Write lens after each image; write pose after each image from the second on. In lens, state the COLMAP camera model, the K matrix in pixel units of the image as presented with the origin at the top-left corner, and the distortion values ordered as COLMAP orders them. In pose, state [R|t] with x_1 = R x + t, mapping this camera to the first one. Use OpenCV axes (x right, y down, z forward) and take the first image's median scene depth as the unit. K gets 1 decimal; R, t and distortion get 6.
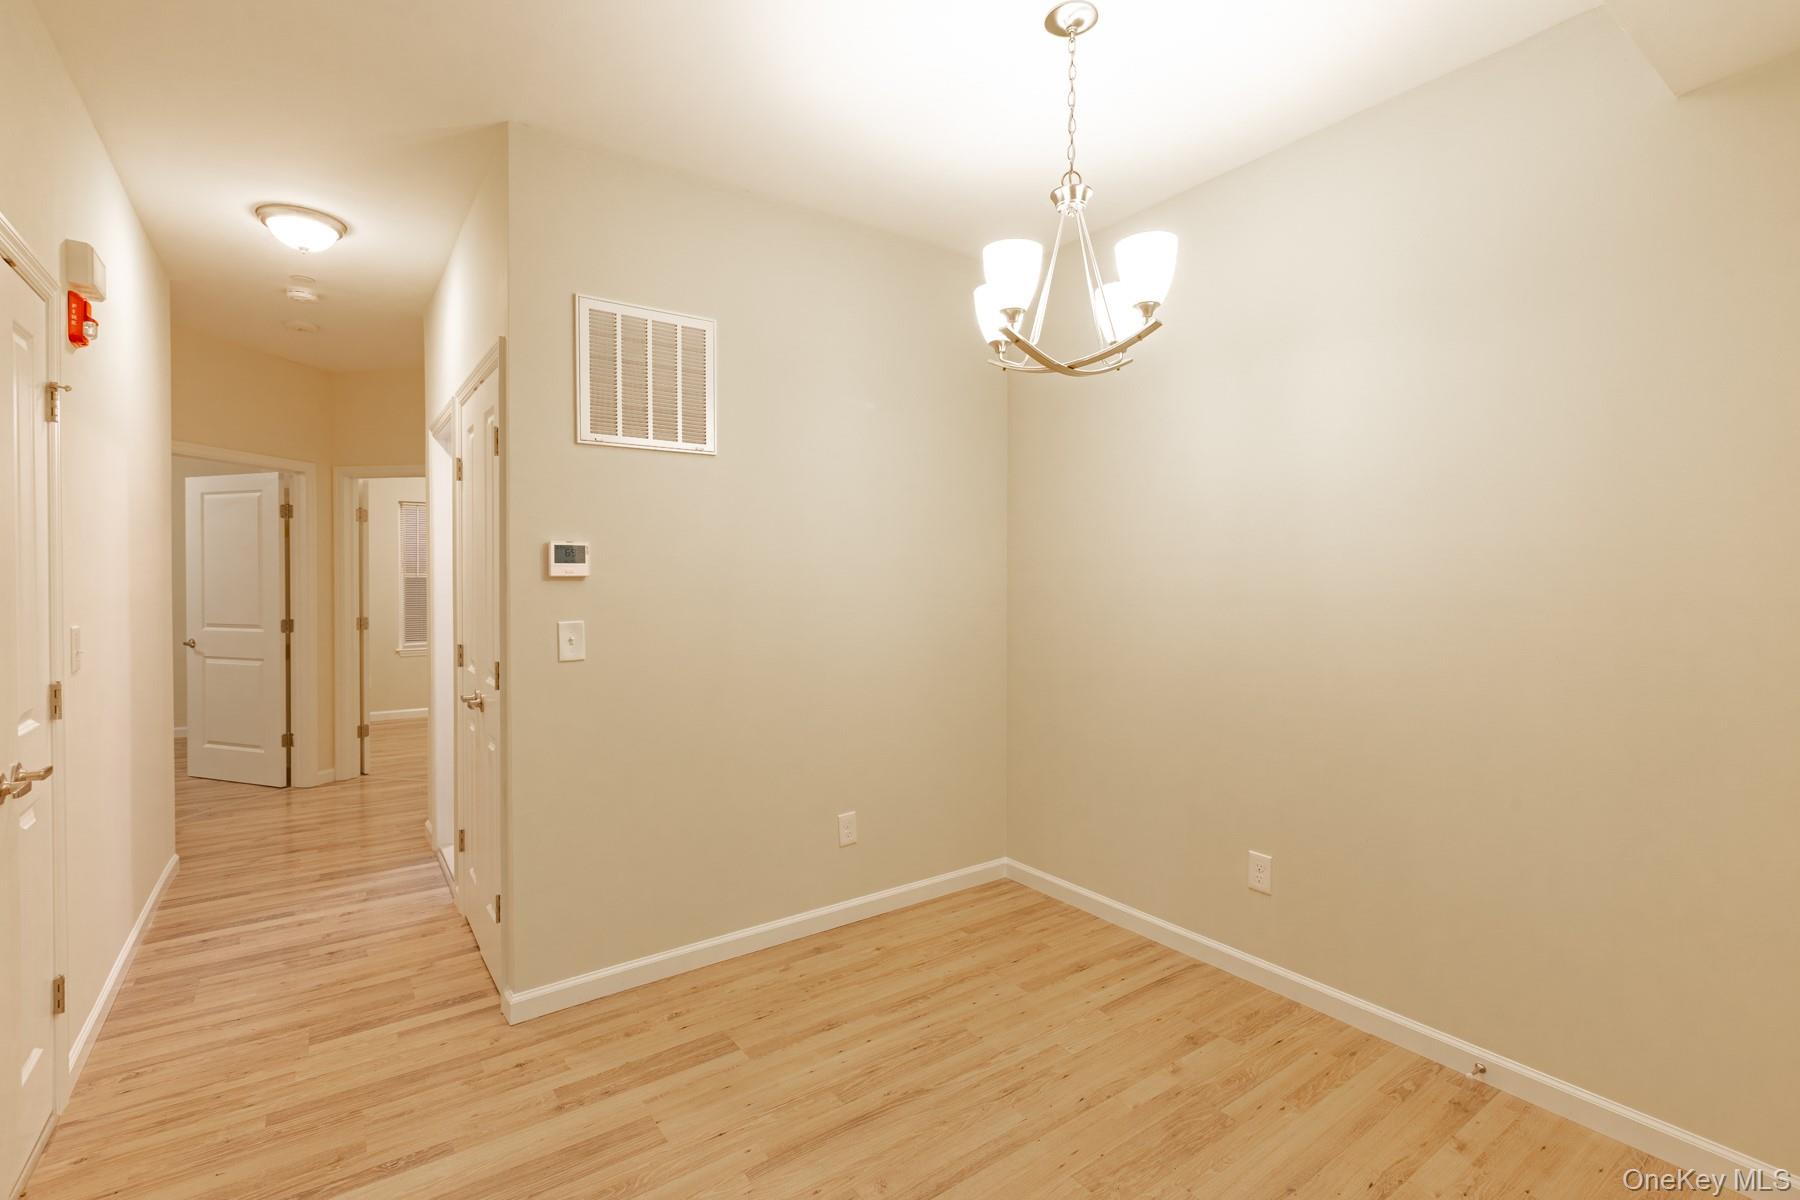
lens RADIAL K [[828.9, 0, 894.3], [0, 828.9, 589.6], [0, 0, 1]] dist [0.000274, -0.000089]
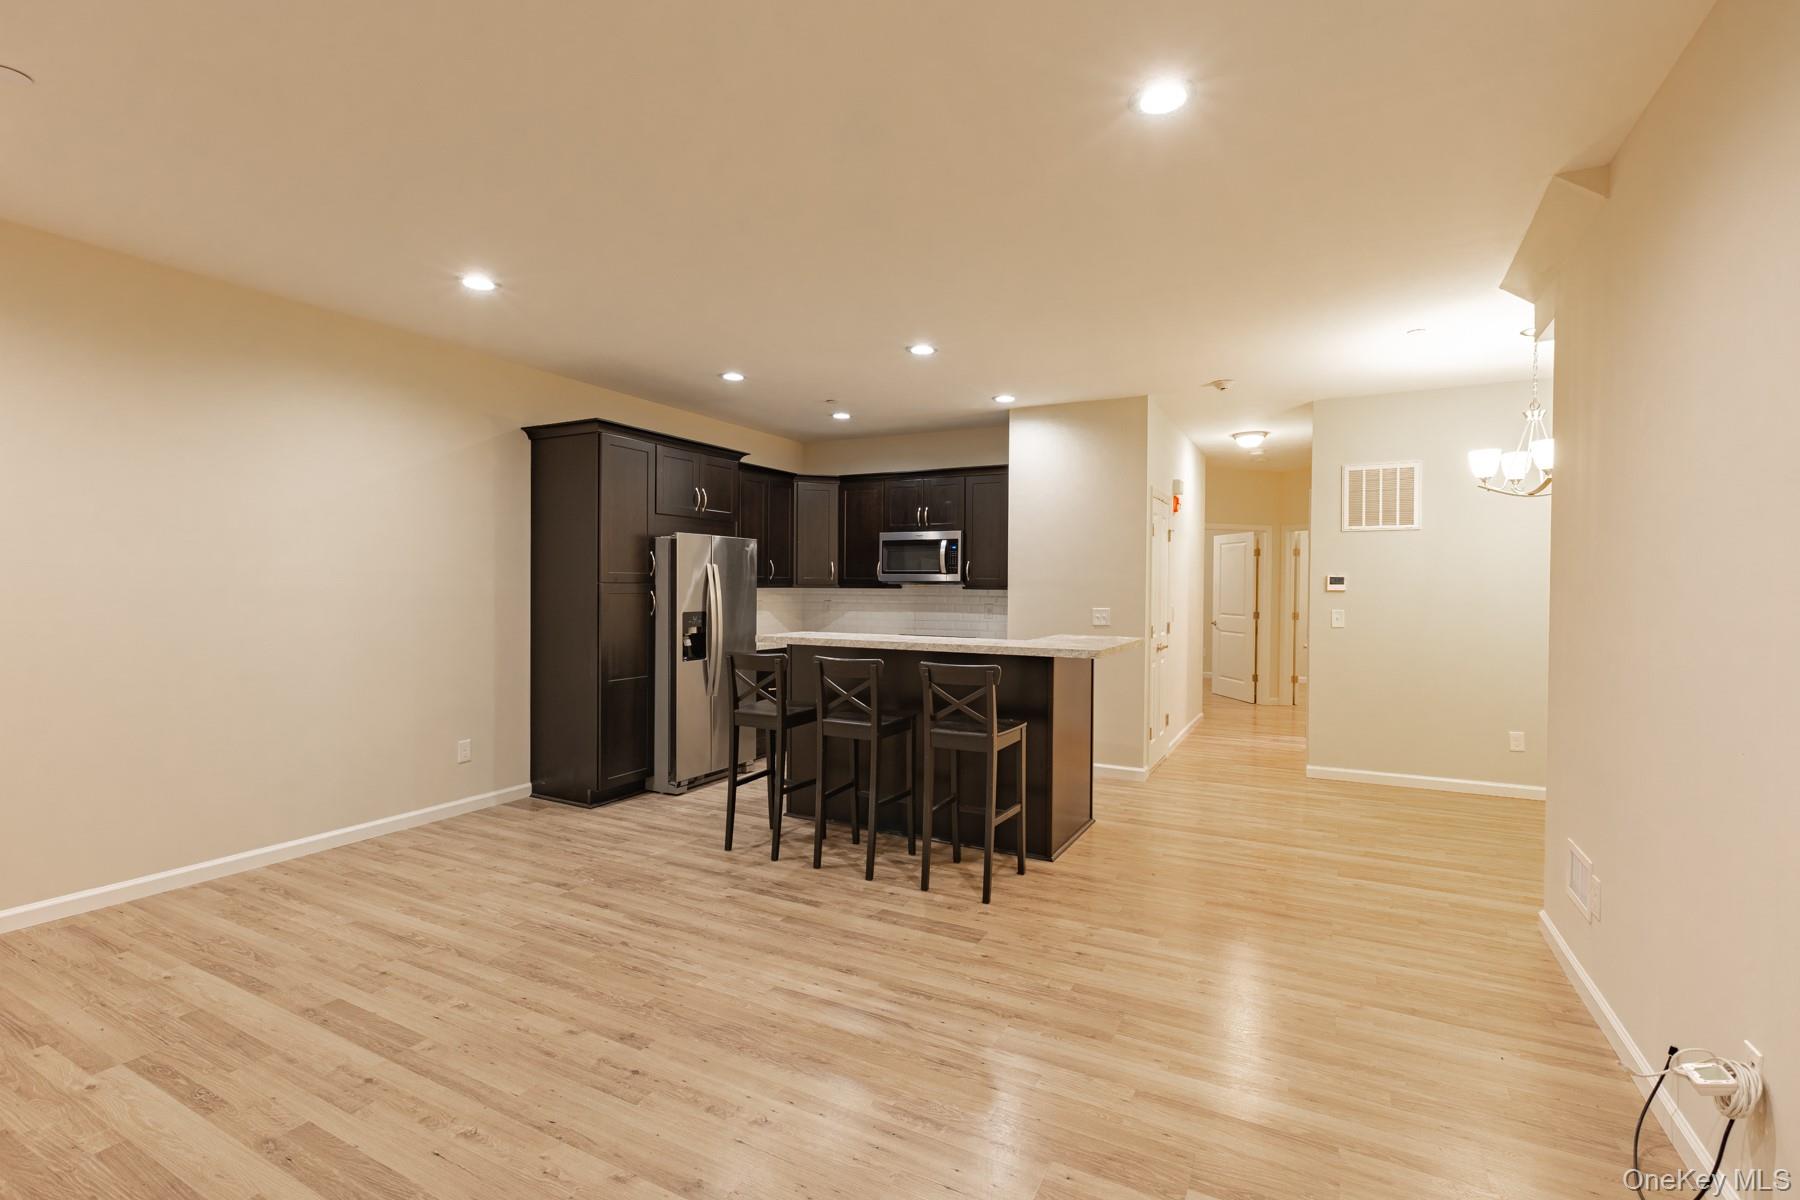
lens RADIAL K [[811.2, 0, 898.4], [0, 811.2, 597.3], [0, 0, 1]] dist [-0.003988, 0.000096]
pose [[0.457285, 0.016027, -0.889176, 0.699219], [-0.017300, 0.999809, 0.009124, 0.002031], [0.889152, 0.011210, 0.457475, -0.734034]]
